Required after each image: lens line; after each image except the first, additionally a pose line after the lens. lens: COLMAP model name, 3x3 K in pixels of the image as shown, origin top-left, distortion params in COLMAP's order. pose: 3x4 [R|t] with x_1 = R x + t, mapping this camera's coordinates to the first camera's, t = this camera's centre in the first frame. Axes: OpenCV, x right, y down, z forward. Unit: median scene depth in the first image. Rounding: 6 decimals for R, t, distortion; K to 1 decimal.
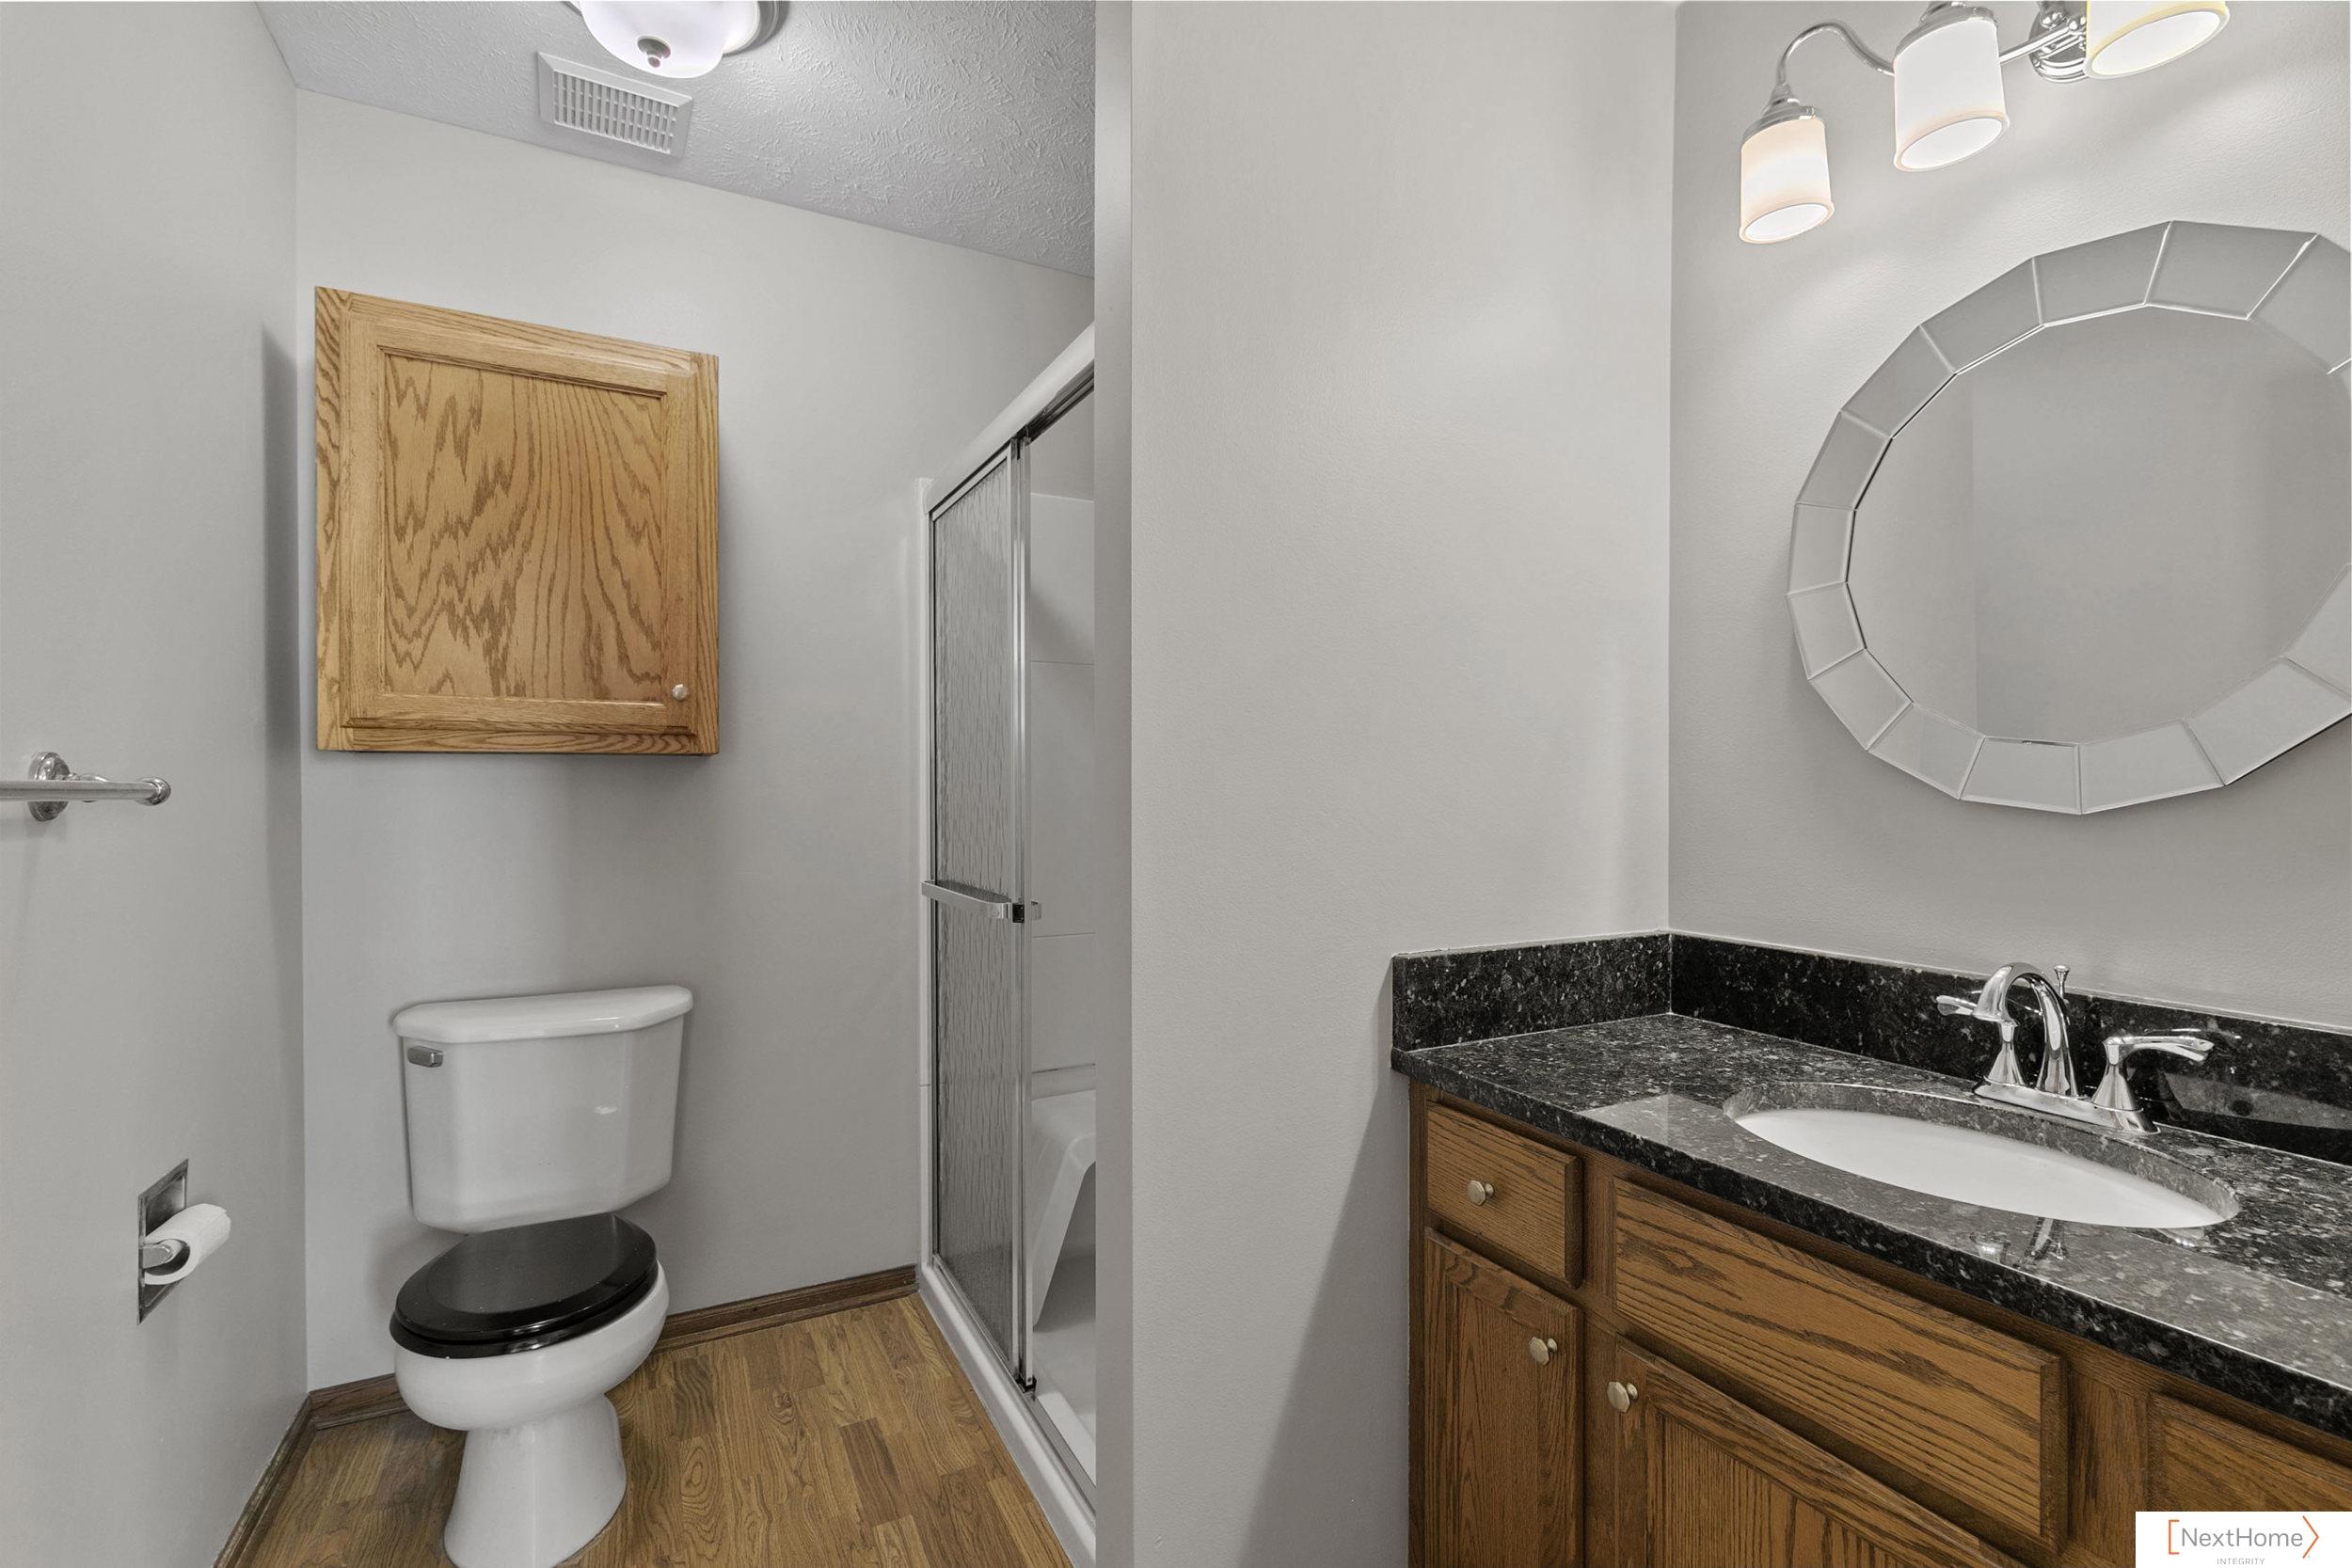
lens RADIAL K [[1067.2, 0, 1208.2], [0, 1067.2, 798.1], [0, 0, 1]] dist [0.007128, -0.000447]
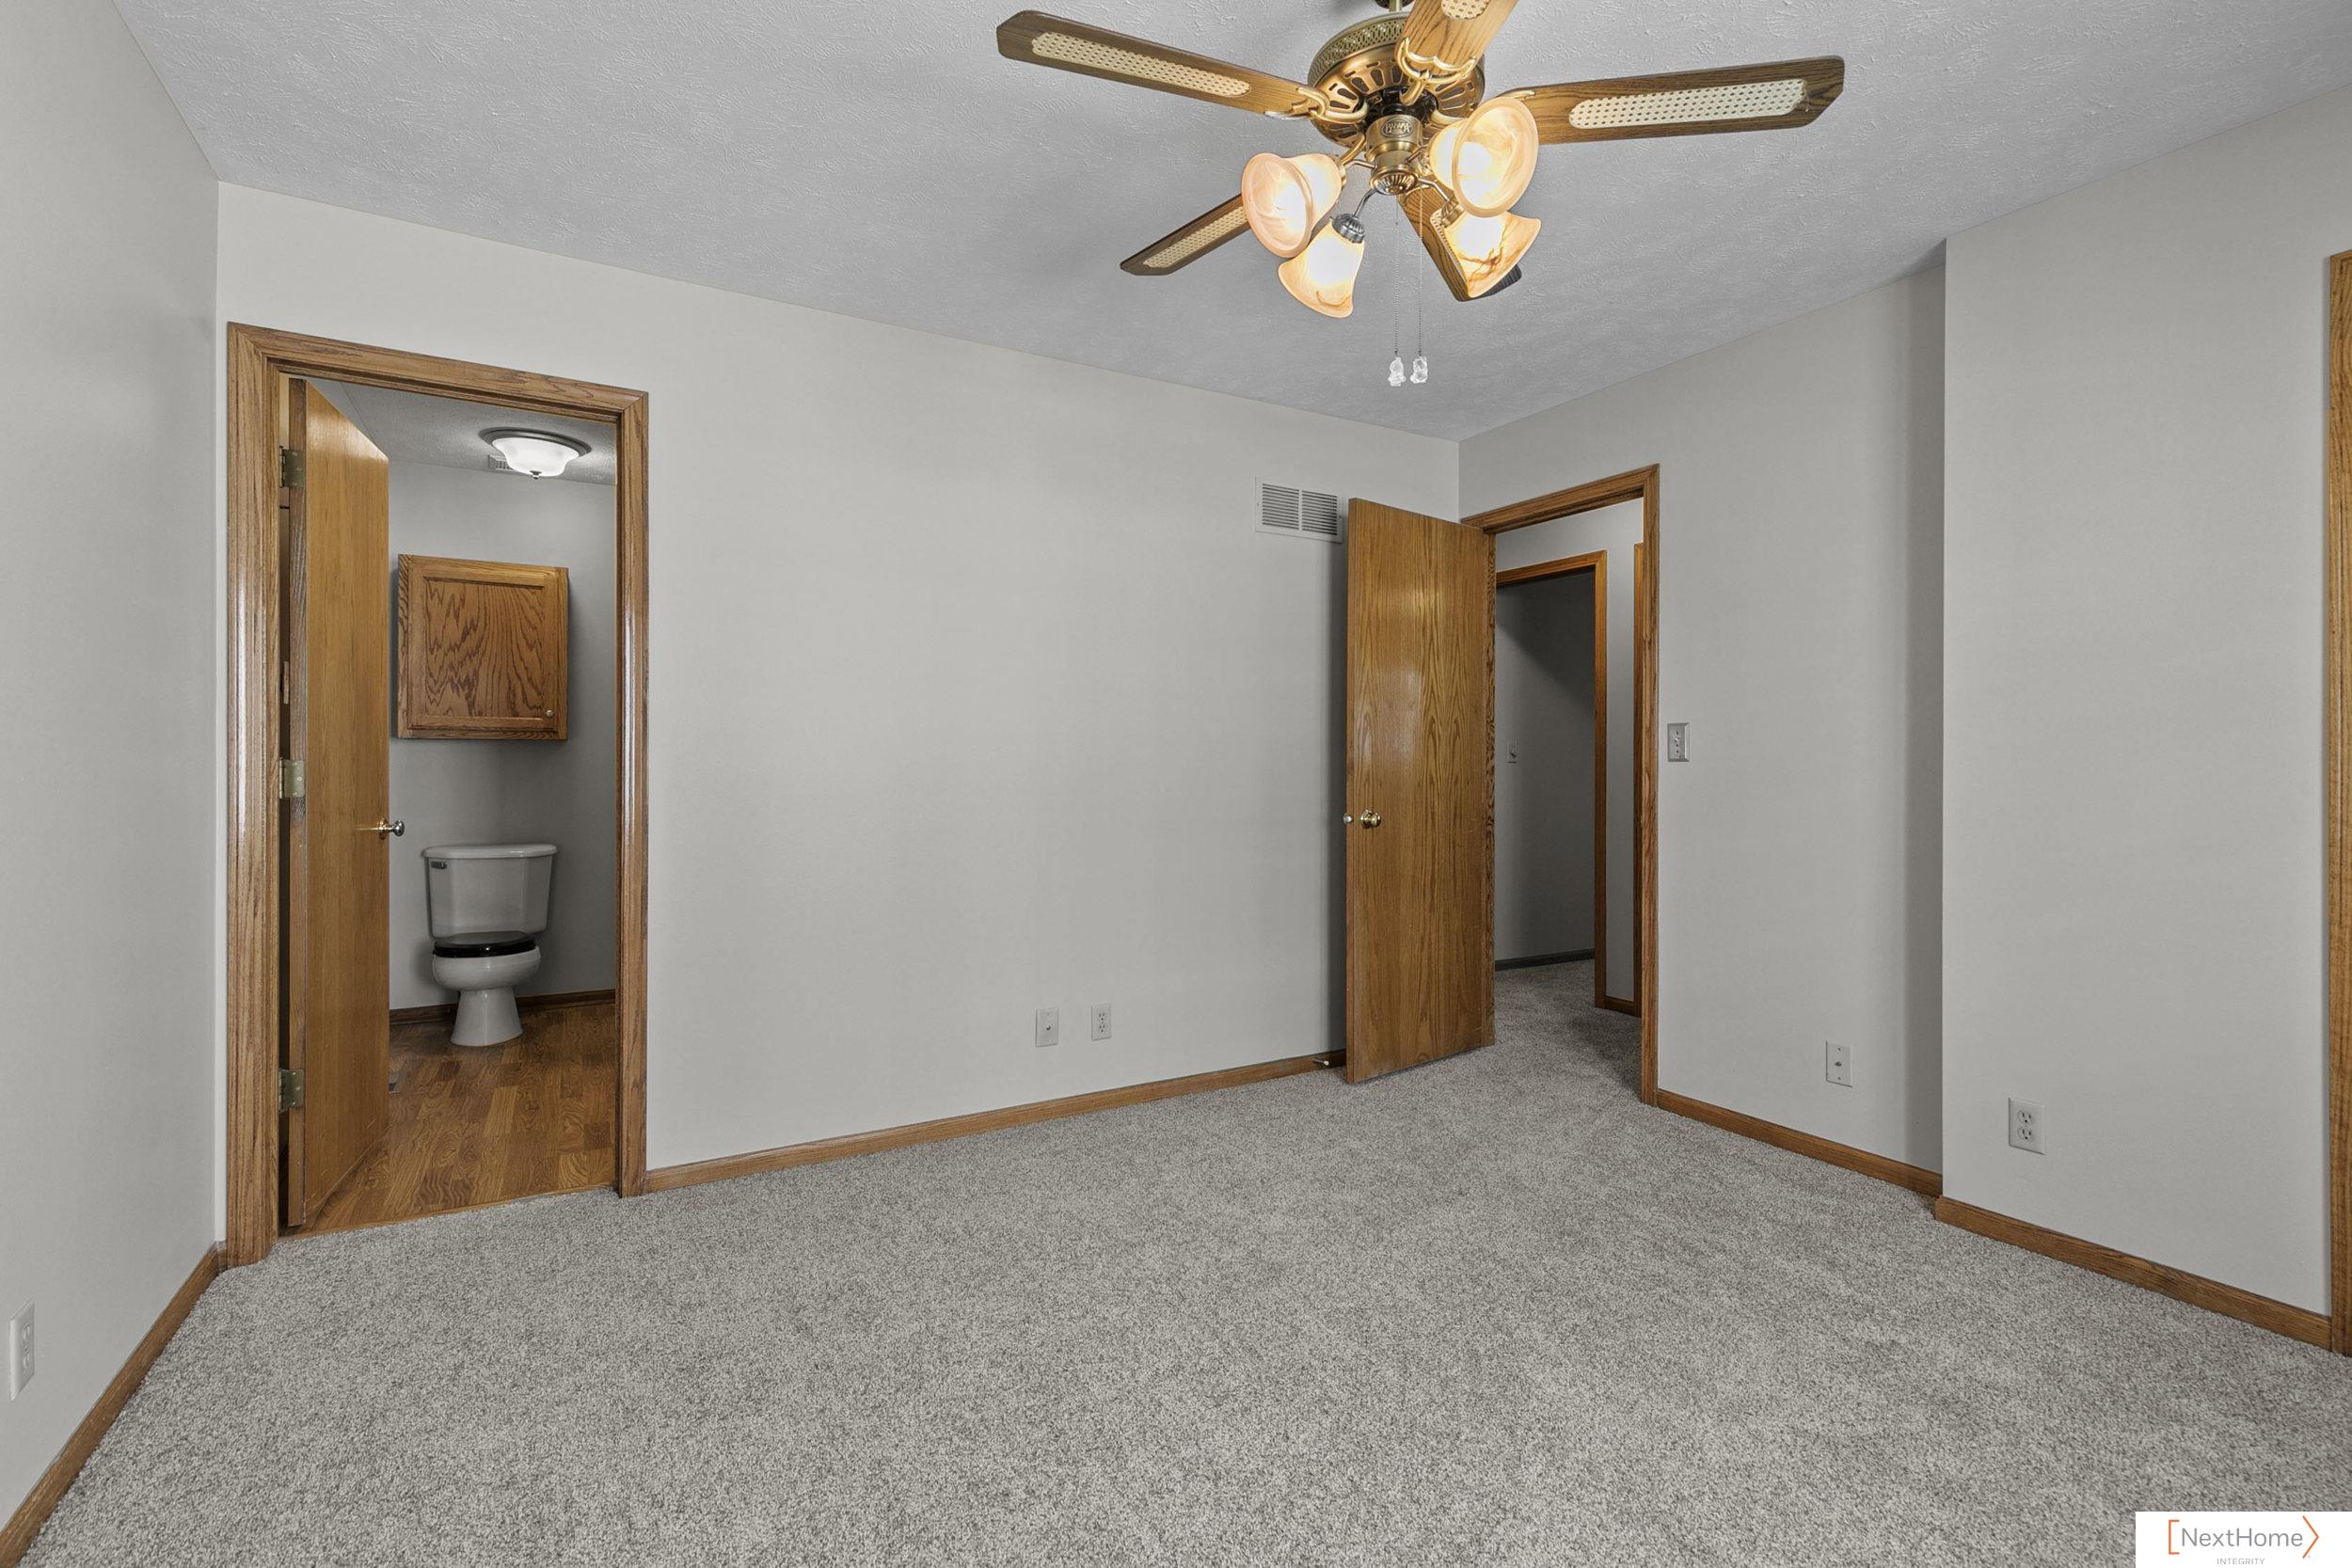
lens RADIAL K [[1067.2, 0, 1203.8], [0, 1067.2, 773.1], [0, 0, 1]] dist [0.007128, -0.000447]
pose [[0.998815, 0.003809, 0.048509, 0.881319], [-0.003664, 0.999989, -0.003084, 0.035887], [-0.048520, 0.002903, 0.998818, -1.509097]]
